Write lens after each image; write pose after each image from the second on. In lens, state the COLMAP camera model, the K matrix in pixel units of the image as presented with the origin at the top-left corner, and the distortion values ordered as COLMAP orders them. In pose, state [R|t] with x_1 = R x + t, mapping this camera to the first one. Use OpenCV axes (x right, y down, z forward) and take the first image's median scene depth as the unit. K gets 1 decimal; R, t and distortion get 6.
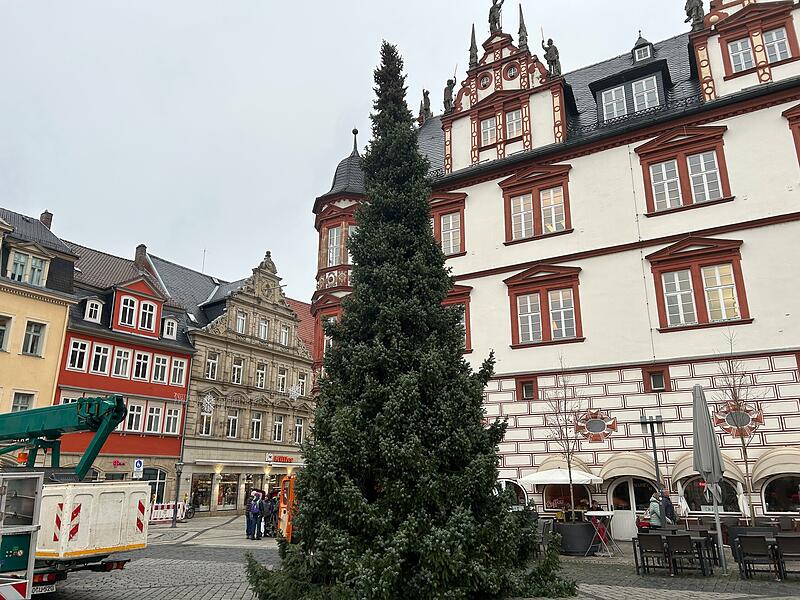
lens RADIAL K [[604.0, 0, 397.1], [0, 604.0, 302.9], [0, 0, 1]] dist [0.058511, -0.054787]
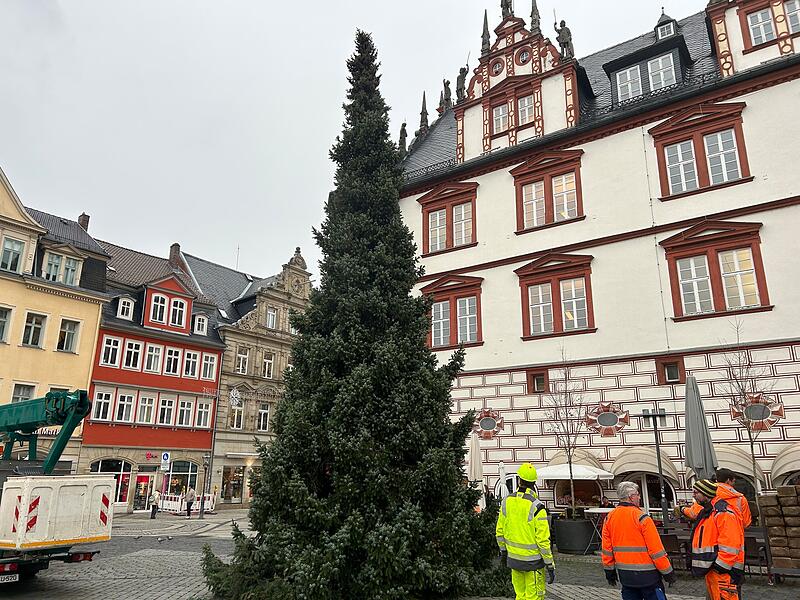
lens RADIAL K [[604.0, 0, 399.2], [0, 604.0, 298.8], [0, 0, 1]] dist [0.058511, -0.054787]
pose [[0.996692, -0.016651, -0.079542, 0.068457], [0.016891, 0.999855, 0.002345, 0.002818], [0.079491, -0.003681, 0.996829, 0.012126]]
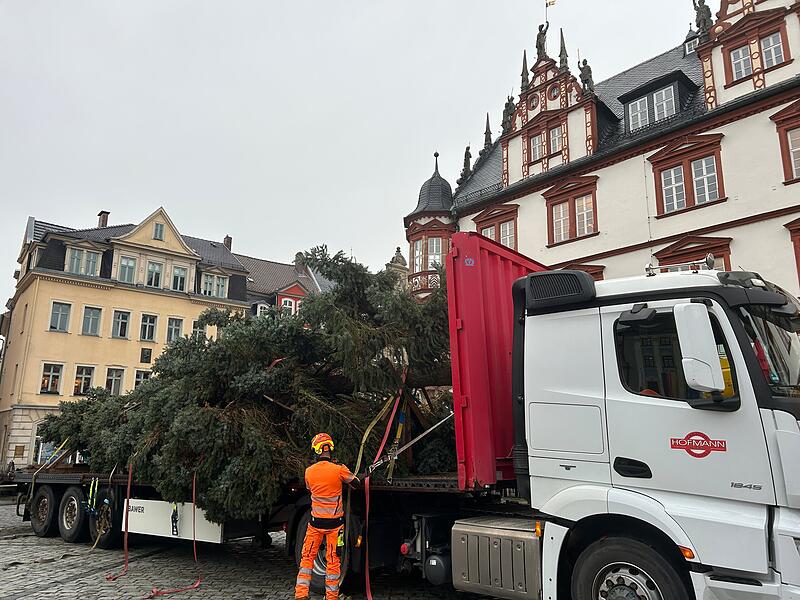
lens RADIAL K [[604.0, 0, 407.5], [0, 604.0, 307.9], [0, 0, 1]] dist [0.058511, -0.054787]
pose [[0.956597, -0.057413, -0.285702, 0.257631], [0.077587, 0.995191, 0.059791, -0.072901], [0.280895, -0.079363, 0.956452, -0.236675]]
